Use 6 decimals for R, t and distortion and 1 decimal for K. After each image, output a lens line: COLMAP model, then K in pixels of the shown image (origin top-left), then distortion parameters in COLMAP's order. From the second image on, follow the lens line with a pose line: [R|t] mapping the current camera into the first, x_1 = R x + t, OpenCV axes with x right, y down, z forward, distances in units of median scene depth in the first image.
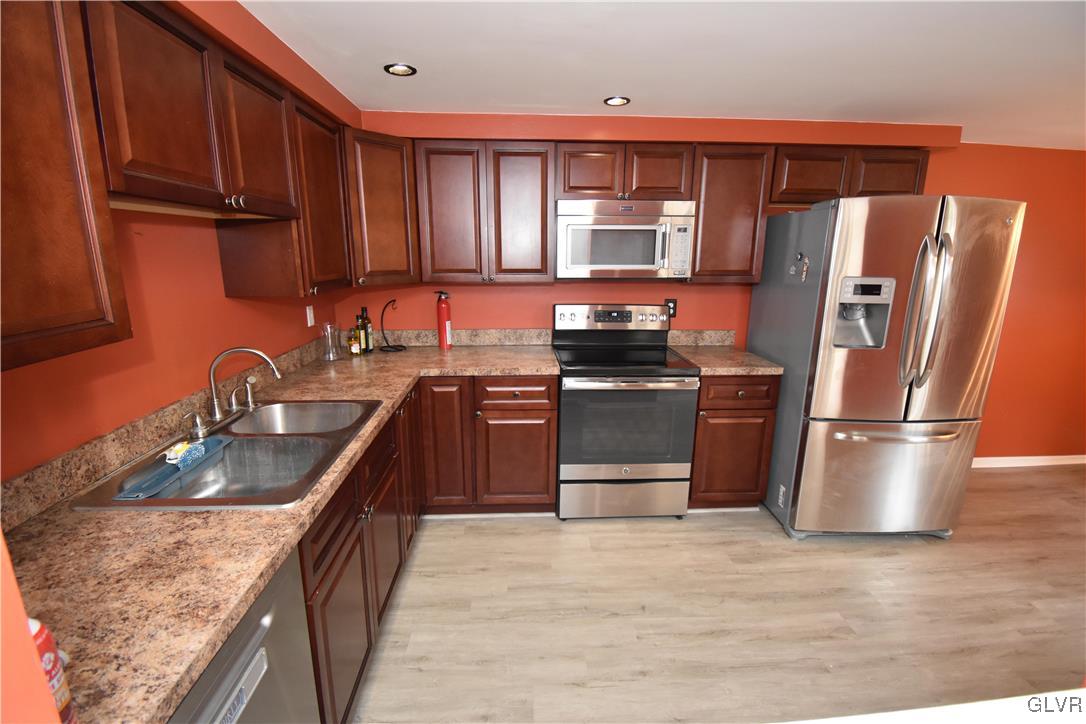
lens RADIAL K [[490.6, 0, 543.5], [0, 490.6, 356.7], [0, 0, 1]] dist [0.000639, -0.001259]
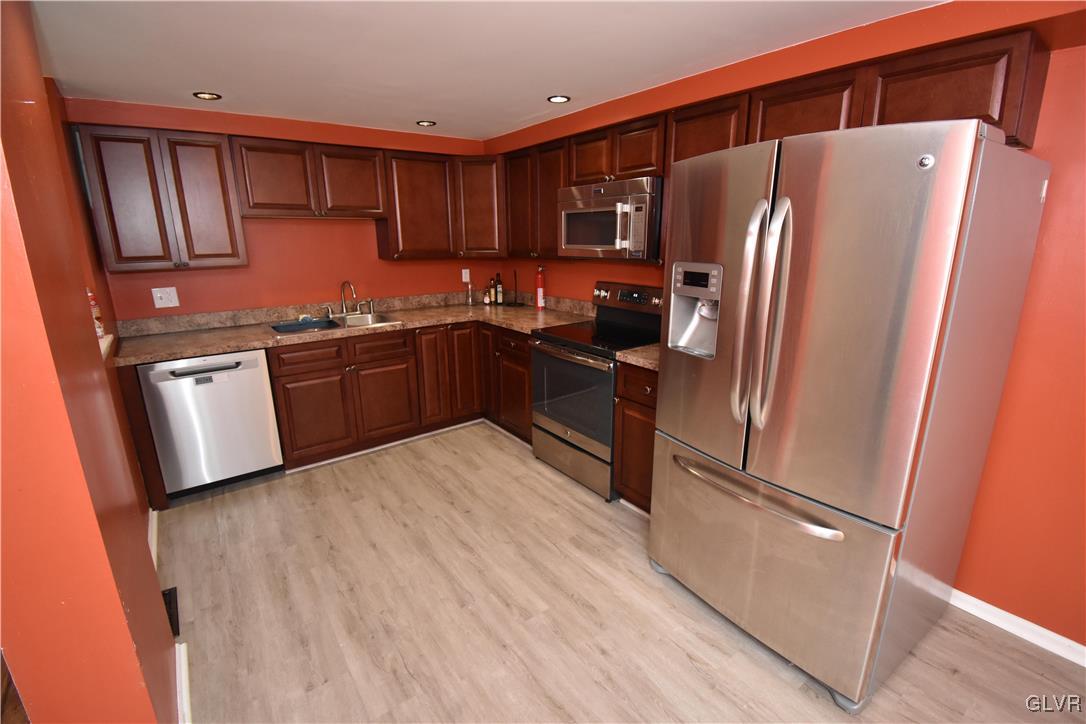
lens RADIAL K [[490.6, 0, 541.5], [0, 490.6, 362.7], [0, 0, 1]] dist [0.000639, -0.001259]
pose [[0.541124, 0.204762, -0.815633, 0.994653], [-0.169582, 0.976548, 0.132652, -0.058472], [0.823667, 0.066536, 0.563157, 0.316049]]
